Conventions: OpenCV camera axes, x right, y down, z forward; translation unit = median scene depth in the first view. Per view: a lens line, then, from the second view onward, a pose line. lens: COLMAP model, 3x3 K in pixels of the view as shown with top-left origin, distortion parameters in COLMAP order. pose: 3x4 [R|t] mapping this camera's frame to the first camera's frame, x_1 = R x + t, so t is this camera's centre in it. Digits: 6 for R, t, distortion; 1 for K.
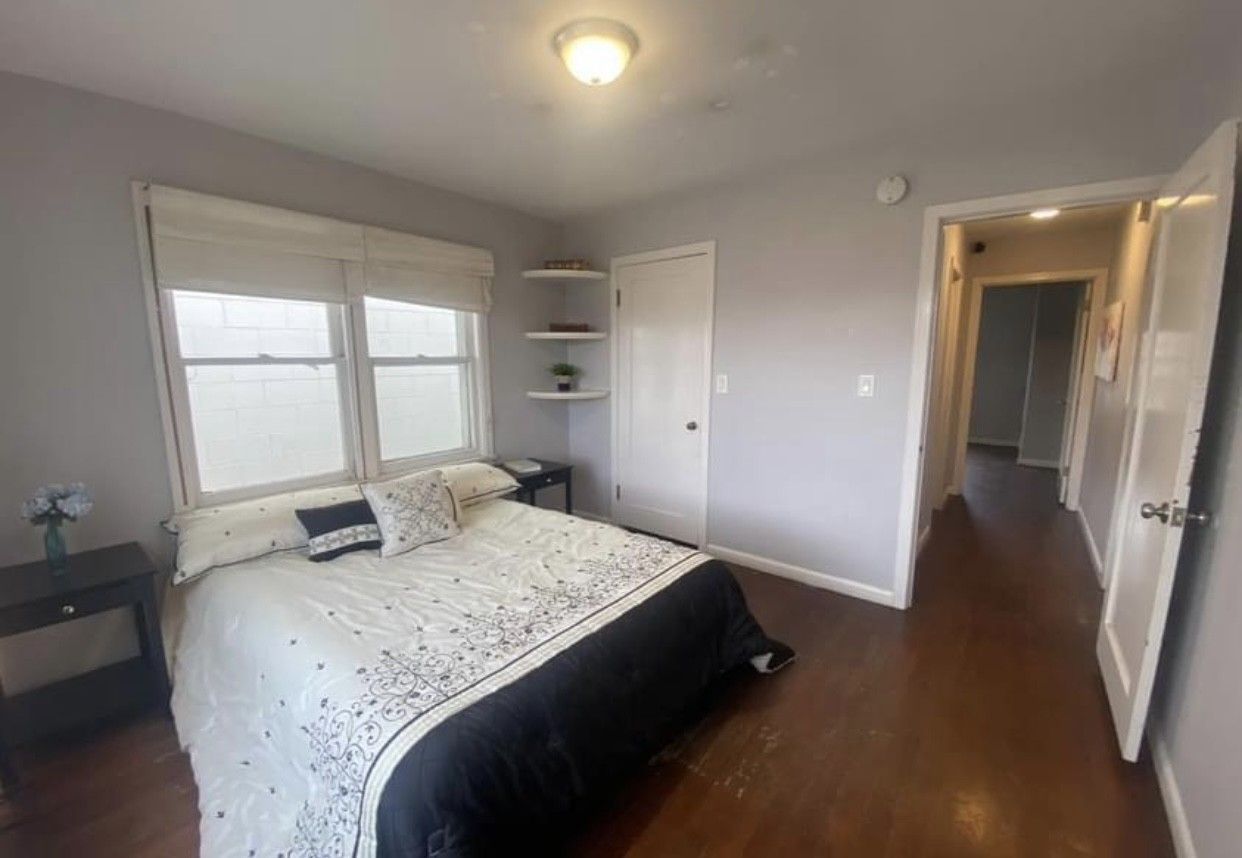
lens RADIAL K [[509.3, 0, 621.0], [0, 509.3, 429.0], [0, 0, 1]] dist [0.001419, -0.000111]
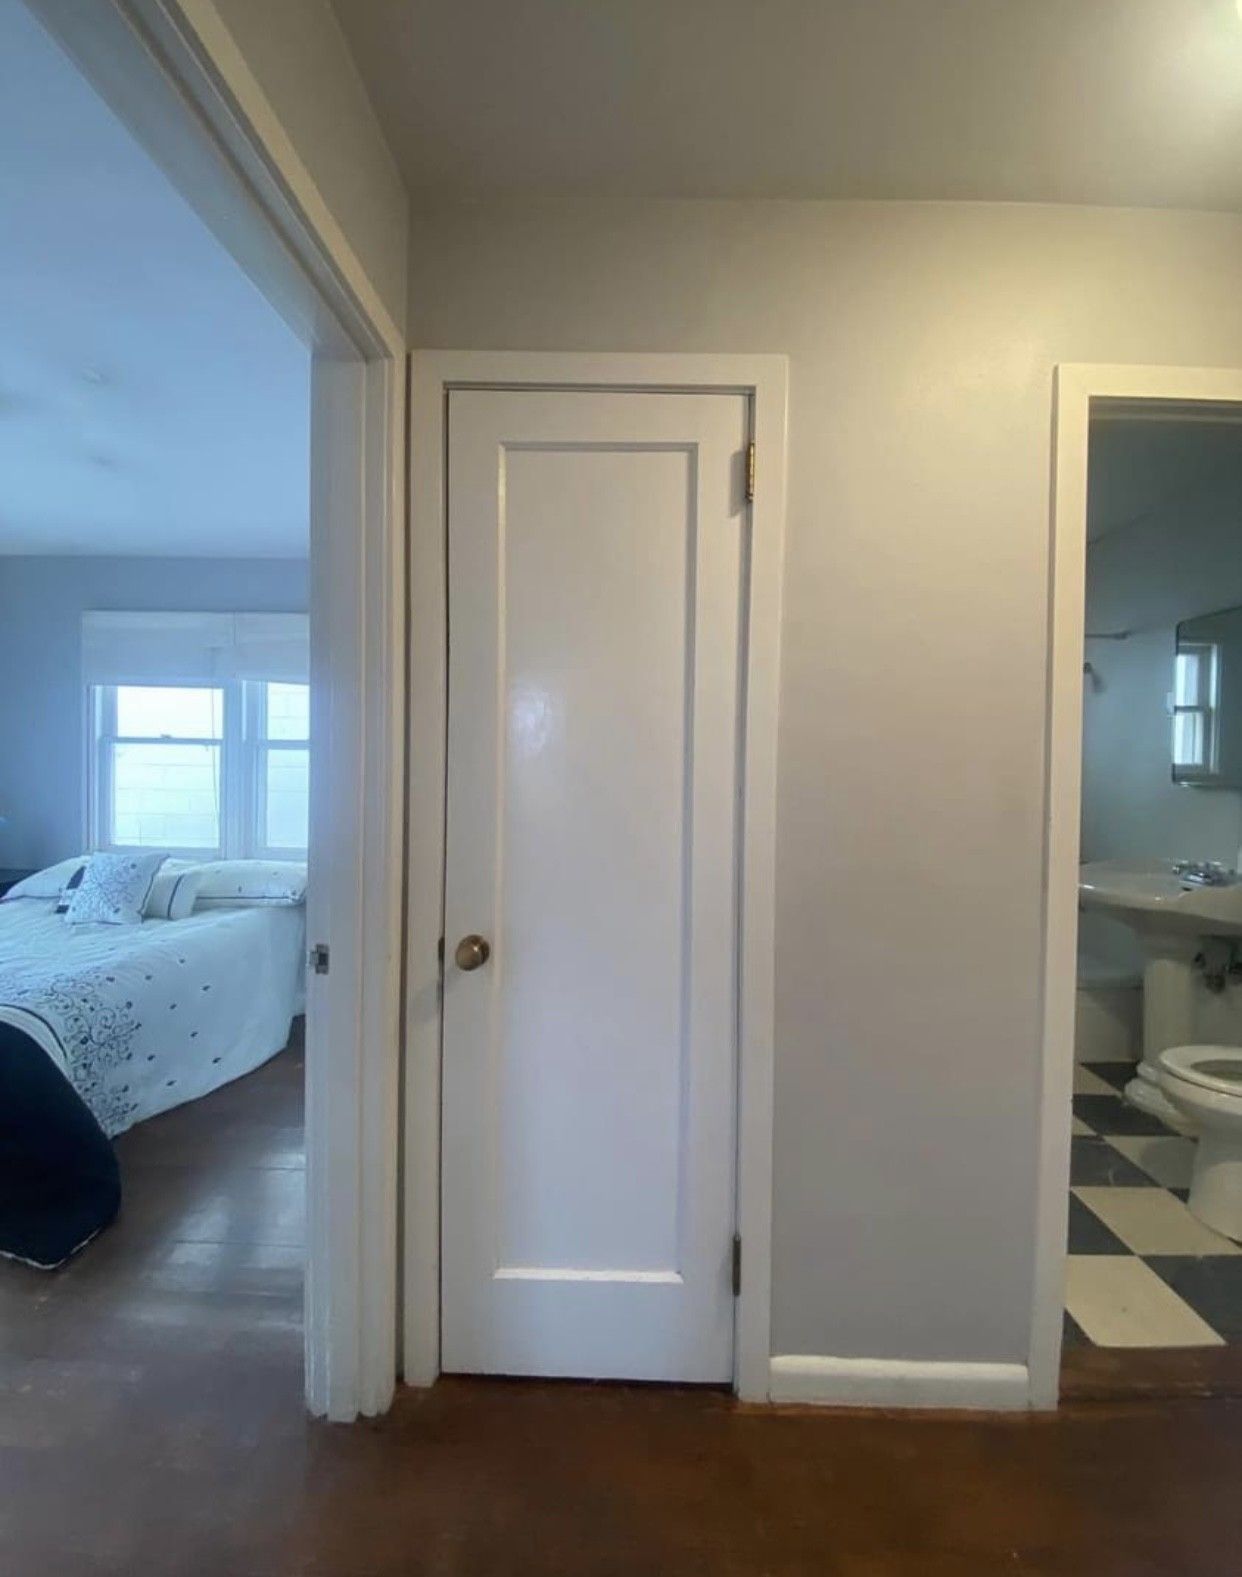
lens RADIAL K [[676.2, 0, 619.4], [0, 676.2, 768.5], [0, 0, 1]] dist [0.008654, -0.011031]
pose [[0.592788, 0.023717, -0.805009, 0.882160], [-0.134489, 0.988446, -0.069913, -0.077368], [0.794050, 0.149708, 0.589129, 0.697066]]
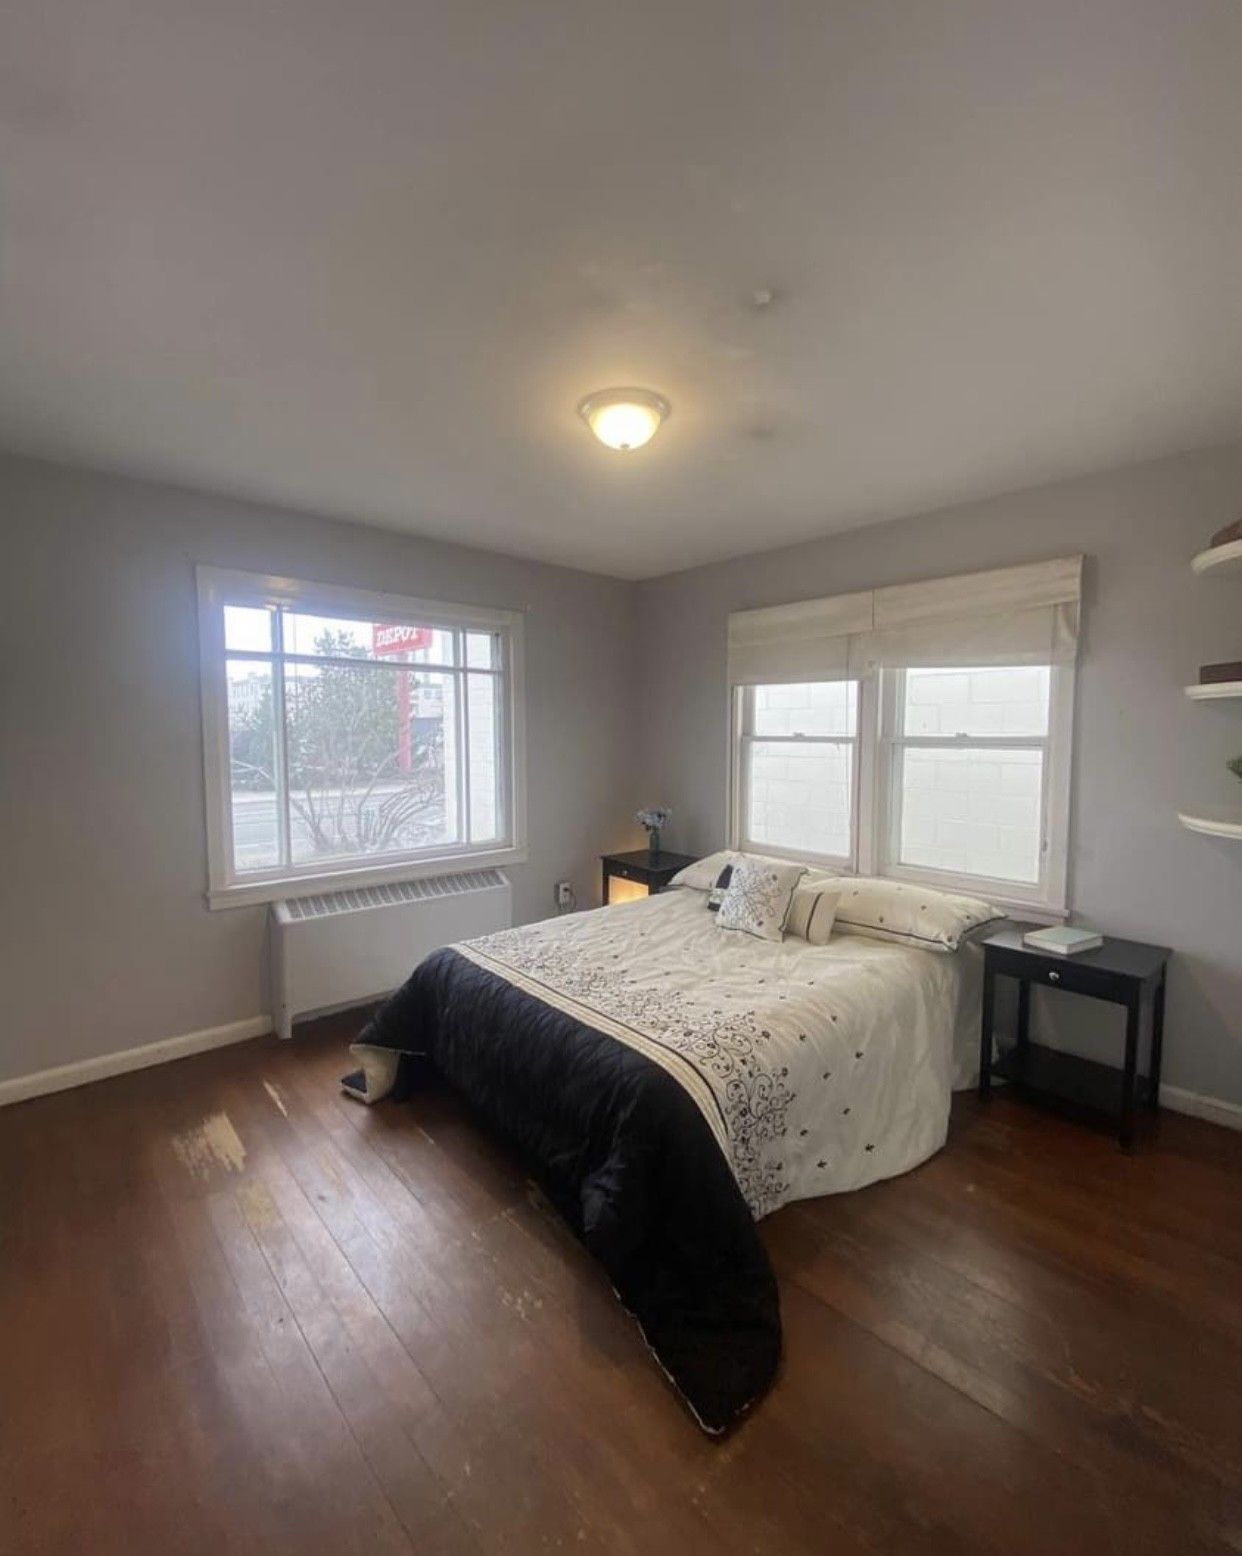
lens RADIAL K [[661.5, 0, 605.6], [0, 661.5, 783.5], [0, 0, 1]] dist [-0.000898, -0.000136]
pose [[-0.196415, 0.077451, -0.977457, 0.606781], [-0.142340, 0.984063, 0.106577, -0.100276], [0.970134, 0.160064, -0.182261, 0.658824]]
